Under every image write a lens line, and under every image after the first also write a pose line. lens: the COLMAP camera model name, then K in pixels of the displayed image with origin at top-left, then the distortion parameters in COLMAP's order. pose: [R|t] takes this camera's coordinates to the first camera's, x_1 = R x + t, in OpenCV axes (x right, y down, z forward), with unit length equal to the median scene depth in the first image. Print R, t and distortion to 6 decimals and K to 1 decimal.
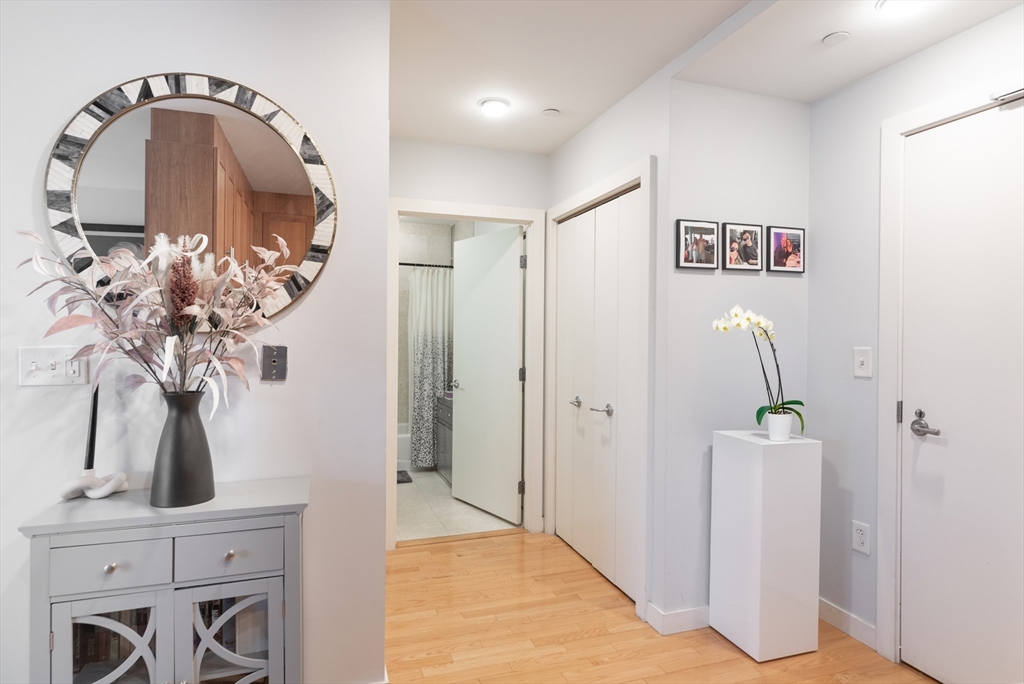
lens RADIAL K [[555.3, 0, 515.8], [0, 555.3, 341.7], [0, 0, 1]] dist [0.004673, 0.000159]
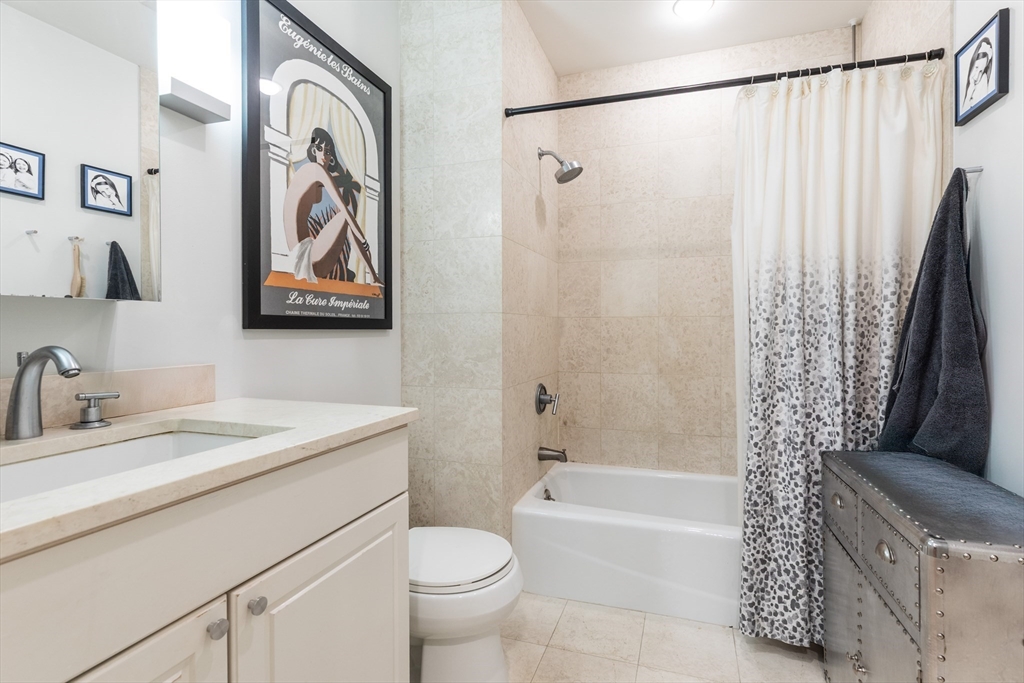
lens RADIAL K [[477.7, 0, 520.8], [0, 477.7, 334.0], [0, 0, 1]] dist [0.019538, -0.000606]
pose [[0.791103, -0.000268, -0.611683, -0.105768], [0.002263, 0.999994, 0.002489, 0.029047], [0.611679, -0.003353, 0.791099, 0.653494]]
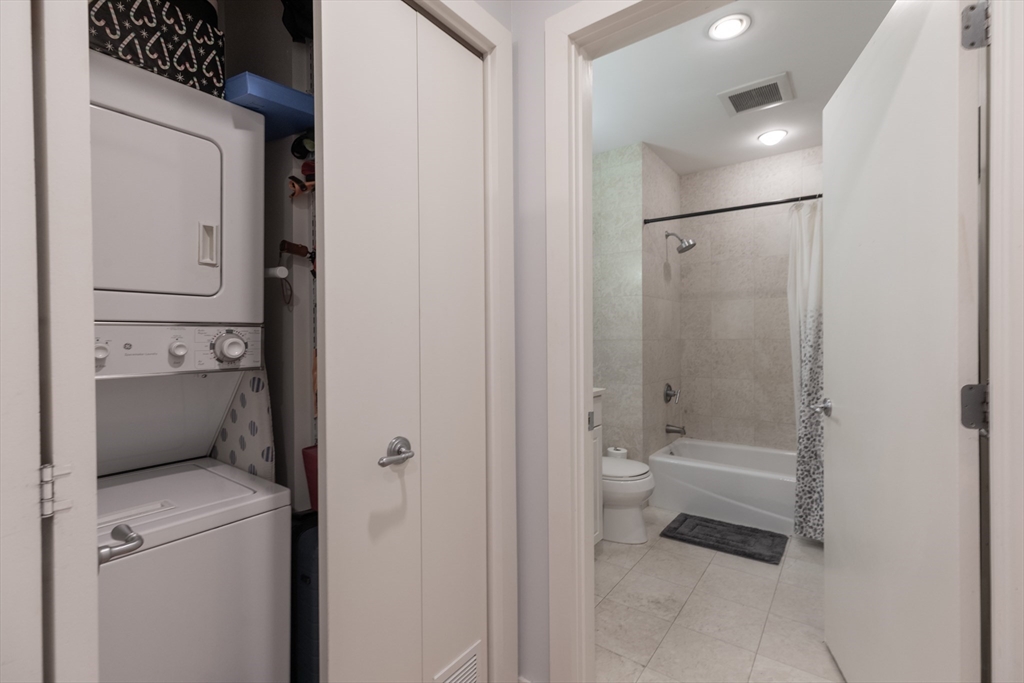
lens RADIAL K [[477.7, 0, 504.8], [0, 477.7, 336.1], [0, 0, 1]] dist [0.019538, -0.000606]
pose [[0.576944, -0.007988, -0.816745, 0.060539], [0.002343, 0.999964, -0.008125, 0.013927], [0.816780, 0.002774, 0.576942, 0.433998]]
